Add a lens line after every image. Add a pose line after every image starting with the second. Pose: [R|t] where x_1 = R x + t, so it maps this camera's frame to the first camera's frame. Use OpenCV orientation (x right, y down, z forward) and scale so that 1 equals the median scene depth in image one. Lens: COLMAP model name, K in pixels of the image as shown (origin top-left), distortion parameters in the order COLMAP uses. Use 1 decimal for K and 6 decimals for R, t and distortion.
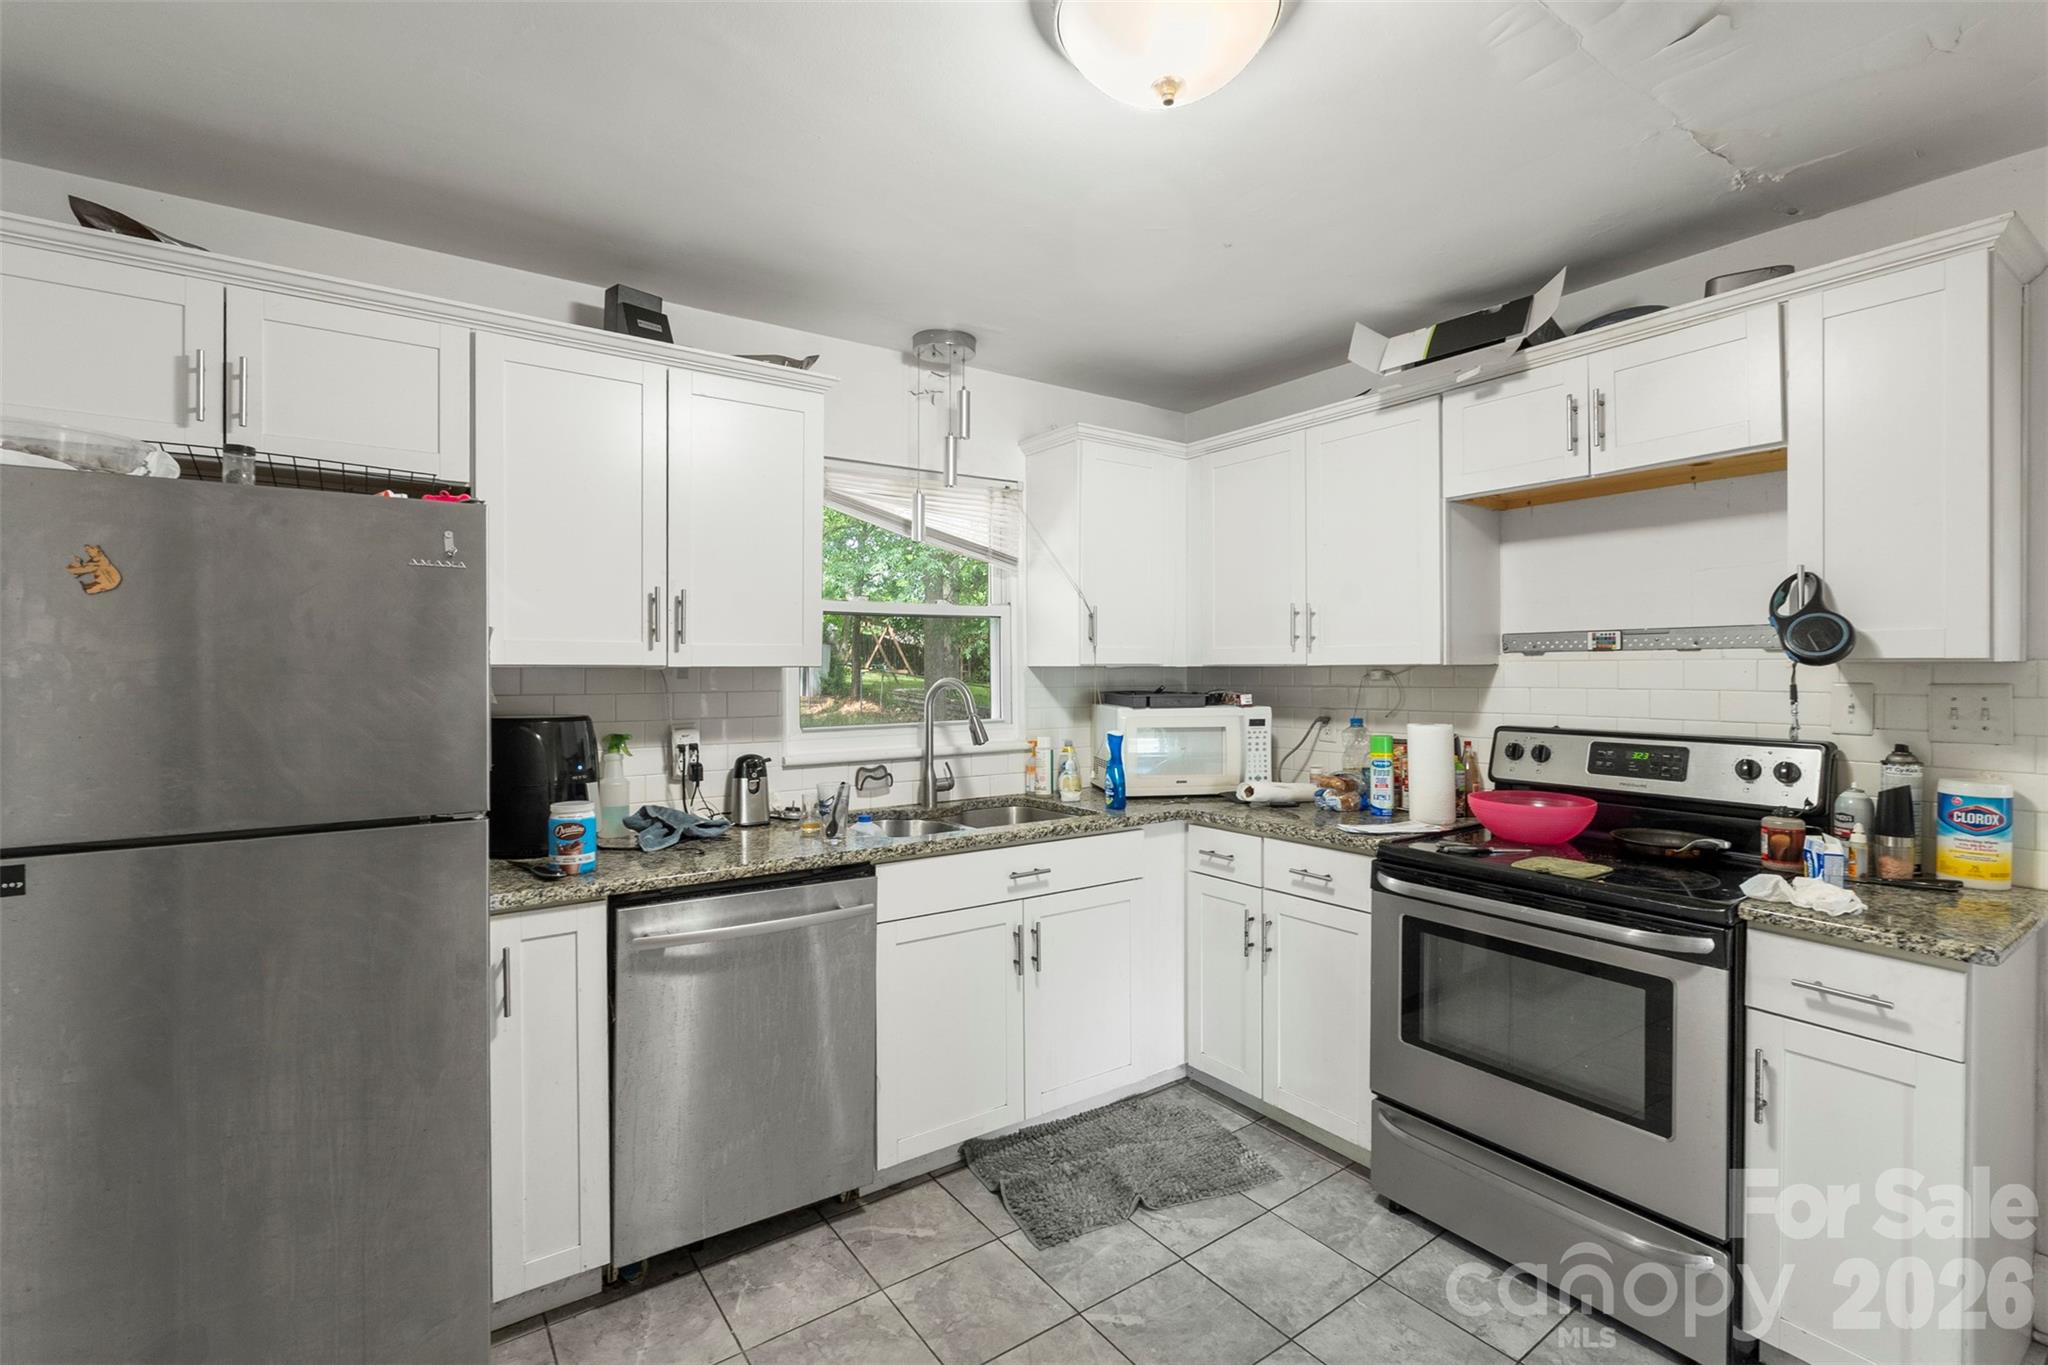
lens RADIAL K [[914.2, 0, 1021.5], [0, 914.2, 673.7], [0, 0, 1]] dist [-0.001895, 0.000535]
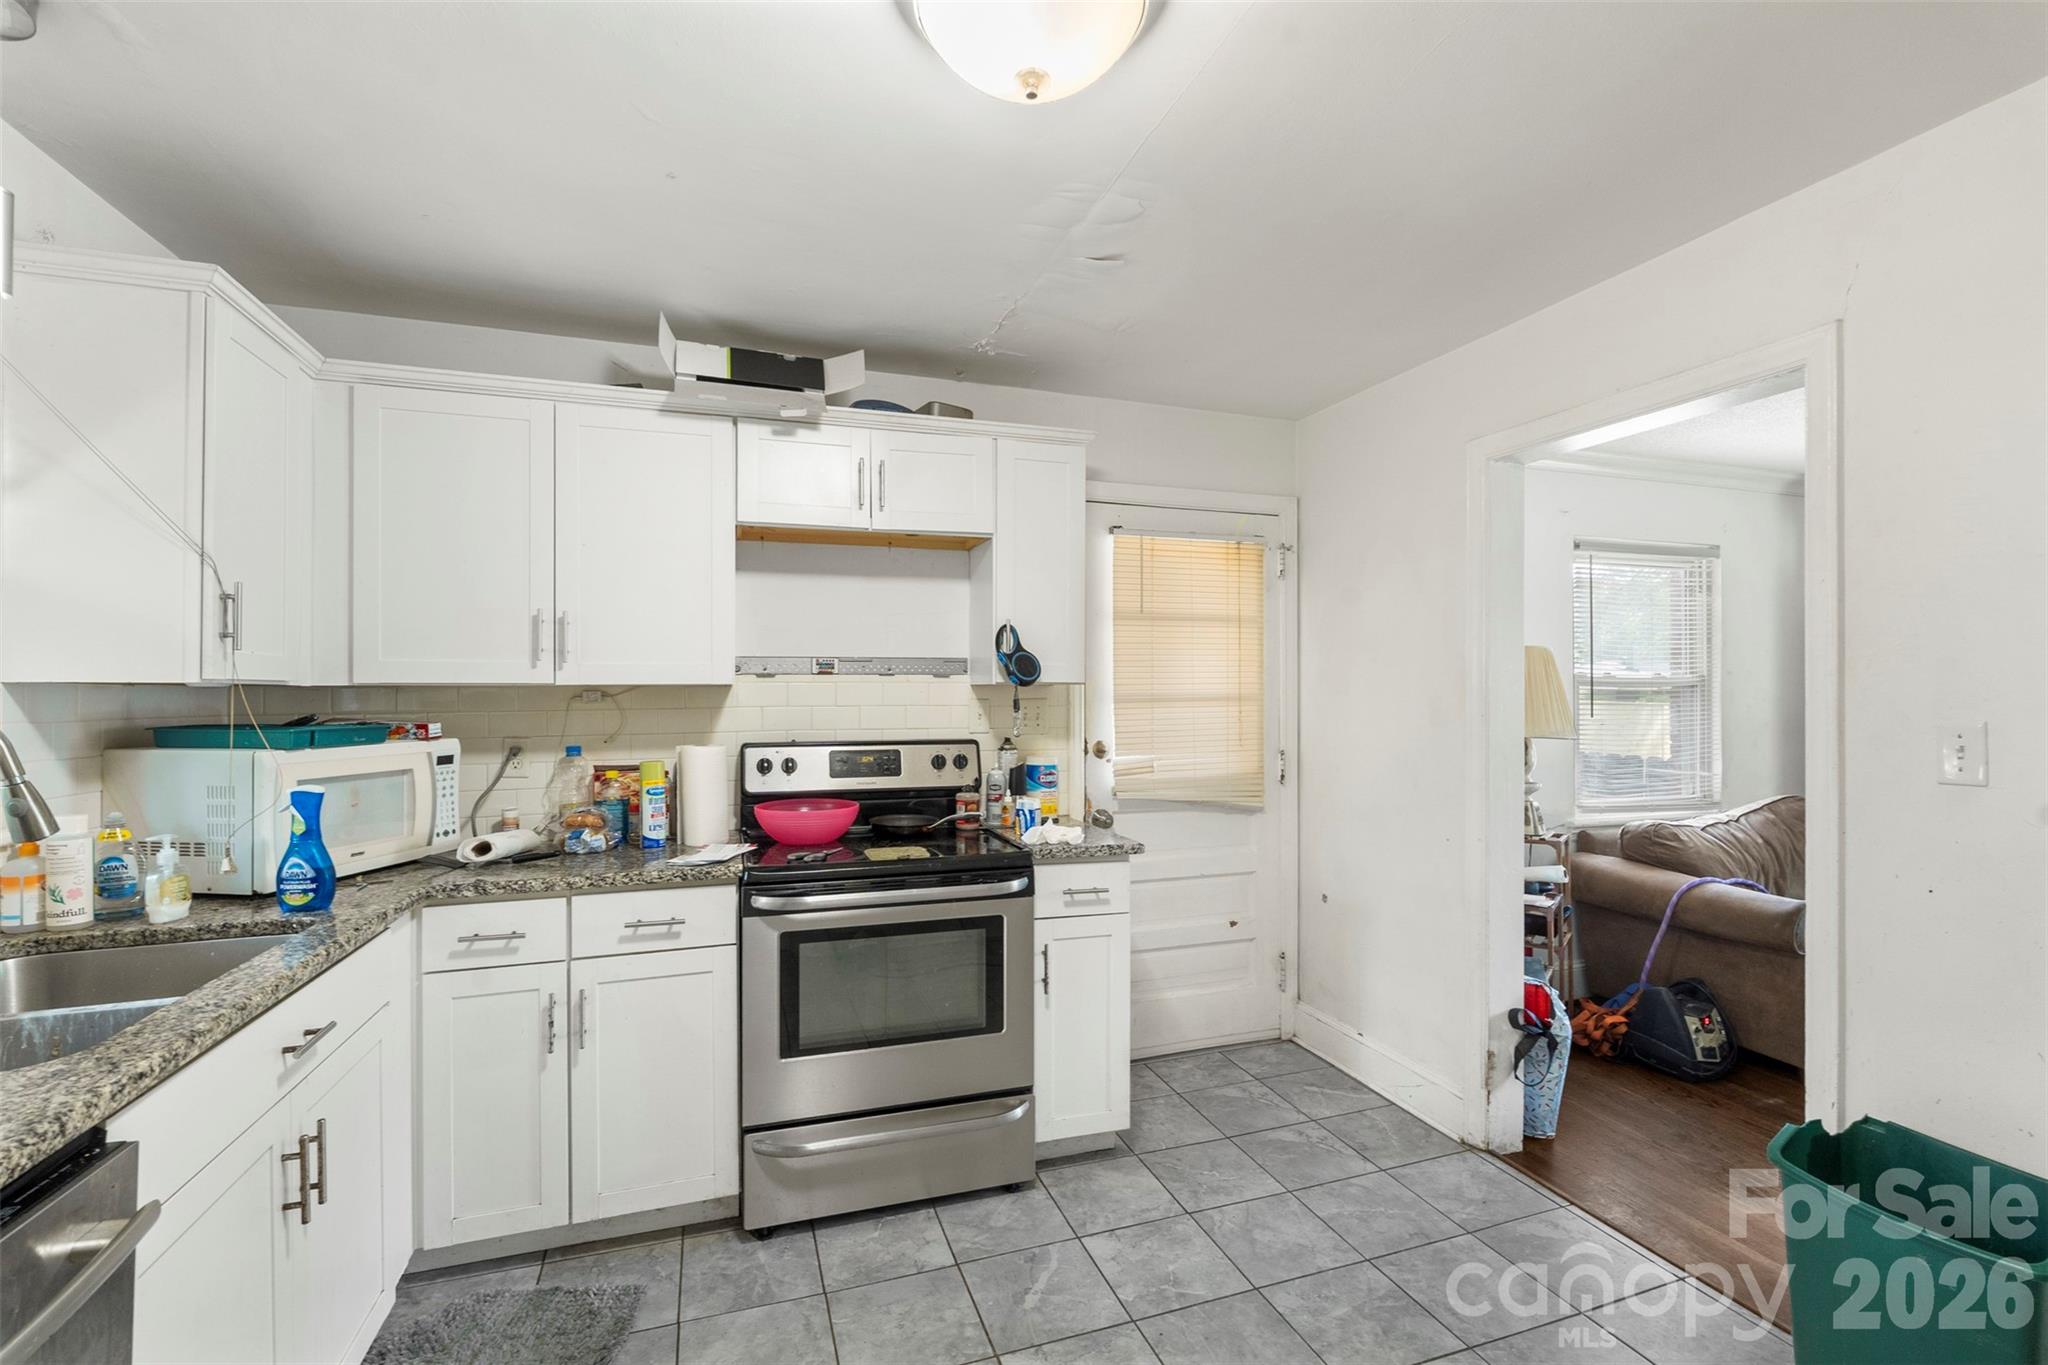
lens RADIAL K [[914.2, 0, 1022.3], [0, 914.2, 689.1], [0, 0, 1]] dist [-0.001895, 0.000535]
pose [[0.279856, 0.006857, 0.960017, -0.395300], [0.007493, 0.999928, -0.009326, 0.006492], [-0.960013, 0.009804, 0.279785, 0.384724]]
